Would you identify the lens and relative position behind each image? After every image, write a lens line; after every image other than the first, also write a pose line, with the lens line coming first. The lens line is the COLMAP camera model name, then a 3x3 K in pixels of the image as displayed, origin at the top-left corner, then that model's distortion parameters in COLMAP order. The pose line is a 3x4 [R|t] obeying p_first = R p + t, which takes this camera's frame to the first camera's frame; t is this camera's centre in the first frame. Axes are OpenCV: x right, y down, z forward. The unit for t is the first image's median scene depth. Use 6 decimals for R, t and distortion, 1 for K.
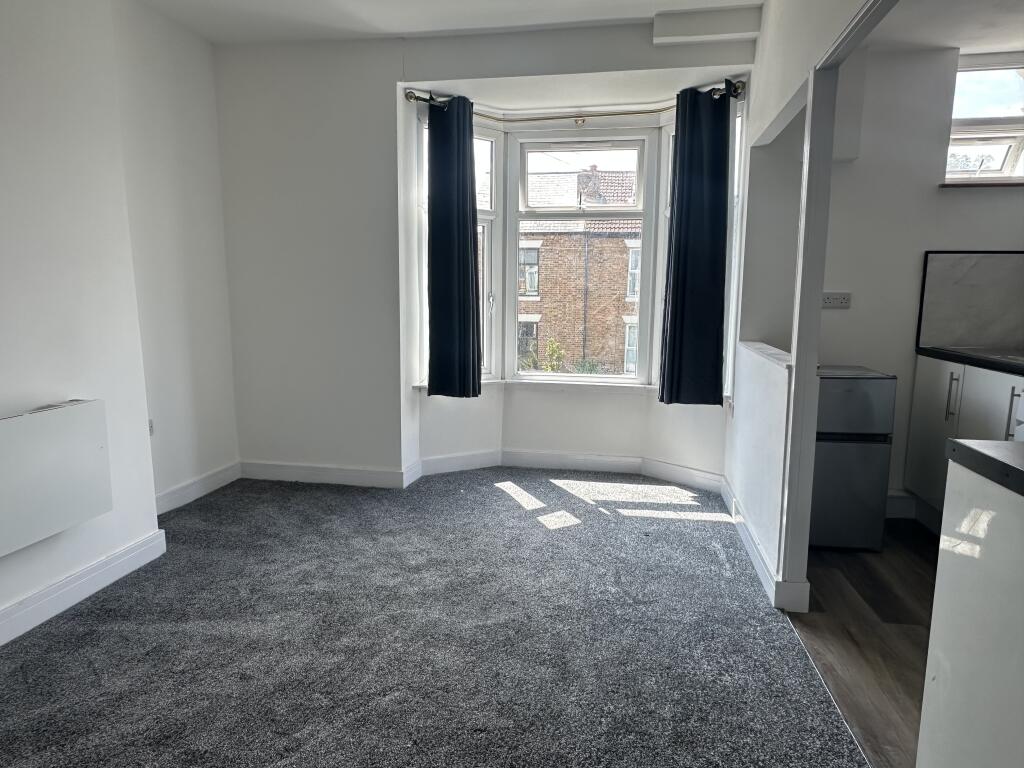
lens RADIAL K [[663.5, 0, 508.1], [0, 663.5, 400.8], [0, 0, 1]] dist [-0.002036, 0.002007]
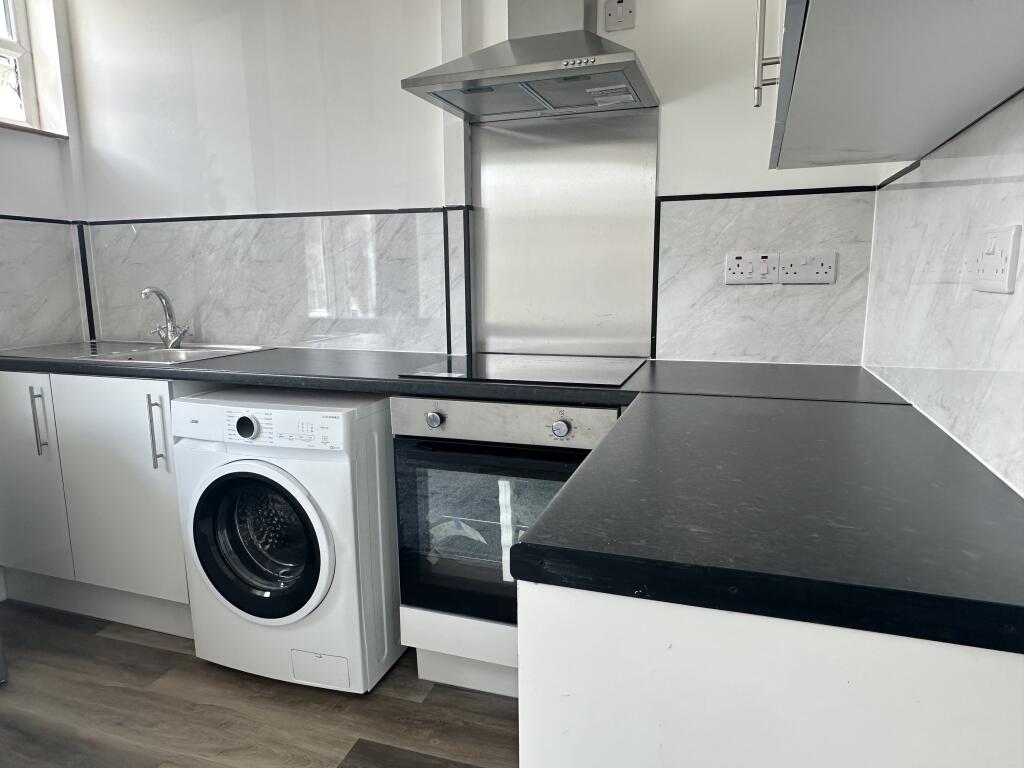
lens RADIAL K [[658.4, 0, 512.0], [0, 658.4, 384.0], [0, 0, 1]] dist [0.000864, -0.000034]
pose [[0.156550, -0.164991, 0.973791, 0.060989], [0.164986, 0.976463, 0.138920, -0.046767], [-0.973792, 0.138914, 0.180087, 0.305841]]
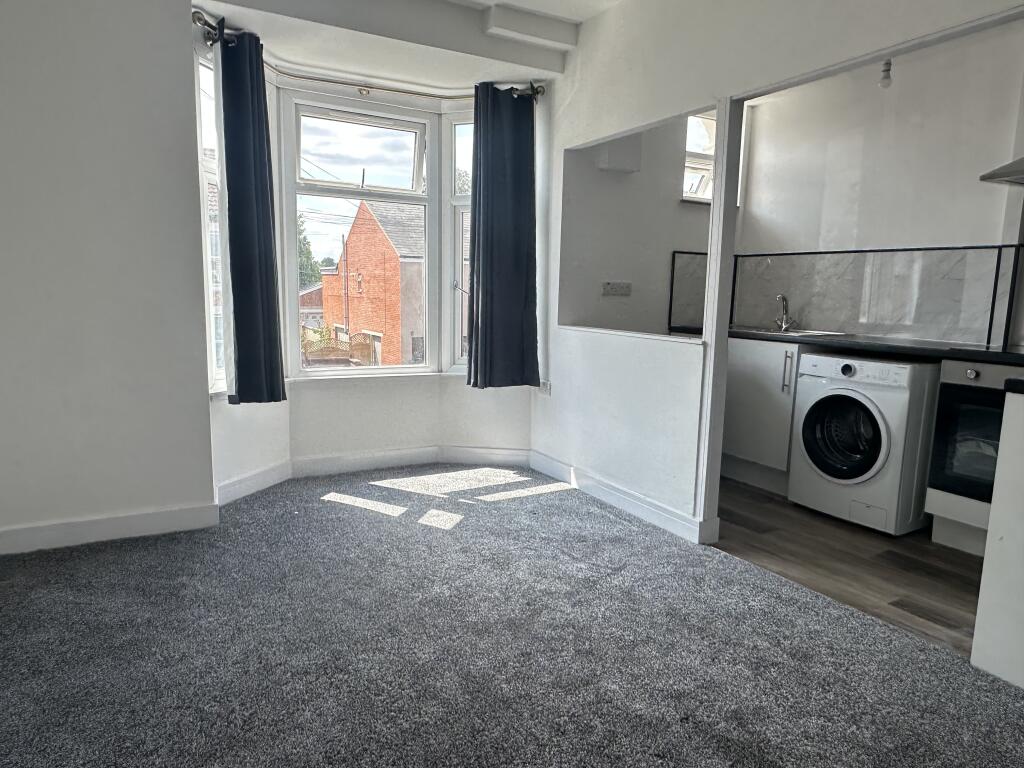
lens RADIAL K [[663.5, 0, 508.1], [0, 663.5, 400.8], [0, 0, 1]] dist [-0.002036, 0.002007]
pose [[0.770636, -0.096191, 0.629975, -0.402667], [0.086517, 0.995182, 0.046119, -0.021924], [-0.631376, 0.018963, 0.775245, 0.188820]]
